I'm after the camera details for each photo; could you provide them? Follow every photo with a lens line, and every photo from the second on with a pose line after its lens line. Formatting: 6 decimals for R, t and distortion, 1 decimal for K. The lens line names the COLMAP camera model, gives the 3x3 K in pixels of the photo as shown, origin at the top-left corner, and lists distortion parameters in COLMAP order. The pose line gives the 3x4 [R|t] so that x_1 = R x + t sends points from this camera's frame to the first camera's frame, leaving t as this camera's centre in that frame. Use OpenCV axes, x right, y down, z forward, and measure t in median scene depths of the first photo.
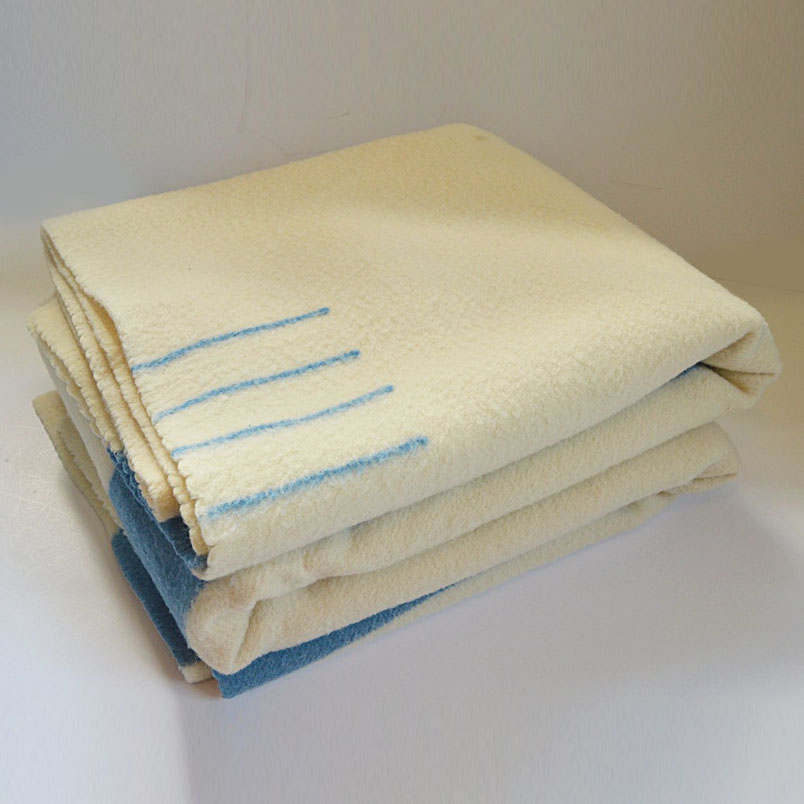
lens RADIAL K [[1556.0, 0, 401.3], [0, 1556.0, 402.0], [0, 0, 1]] dist [-0.098334, 0.000000]
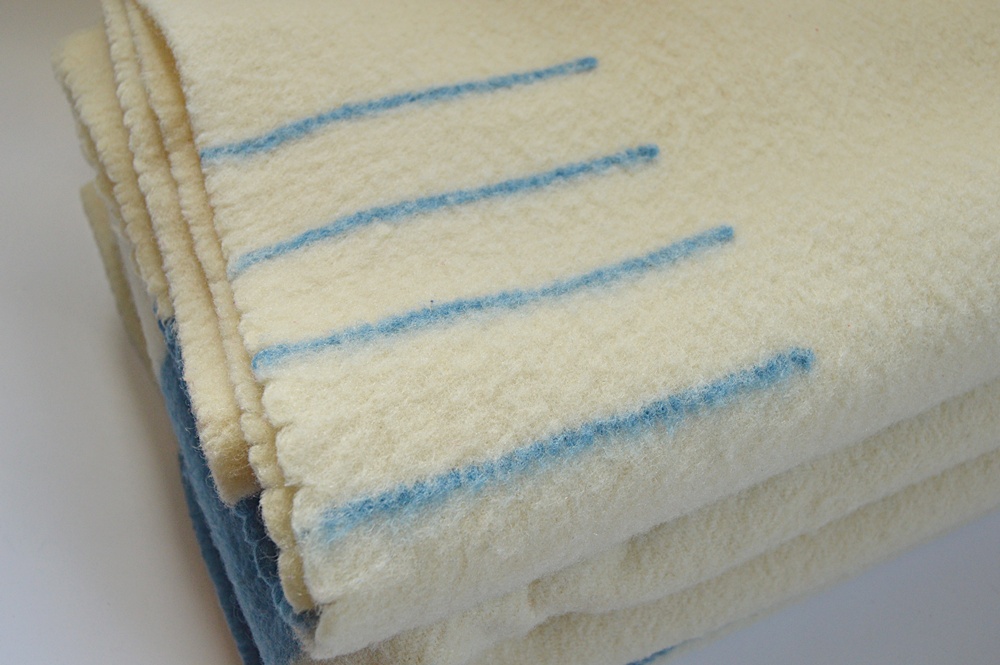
lens RADIAL K [[1026.8, 0, 502.5], [0, 1026.8, 328.7], [0, 0, 1]] dist [-0.068811, 0.000000]
pose [[0.997303, 0.071329, -0.017285, -0.068981], [-0.067428, 0.983477, 0.168006, -0.028187], [0.028984, -0.166388, 0.985634, 0.680299]]
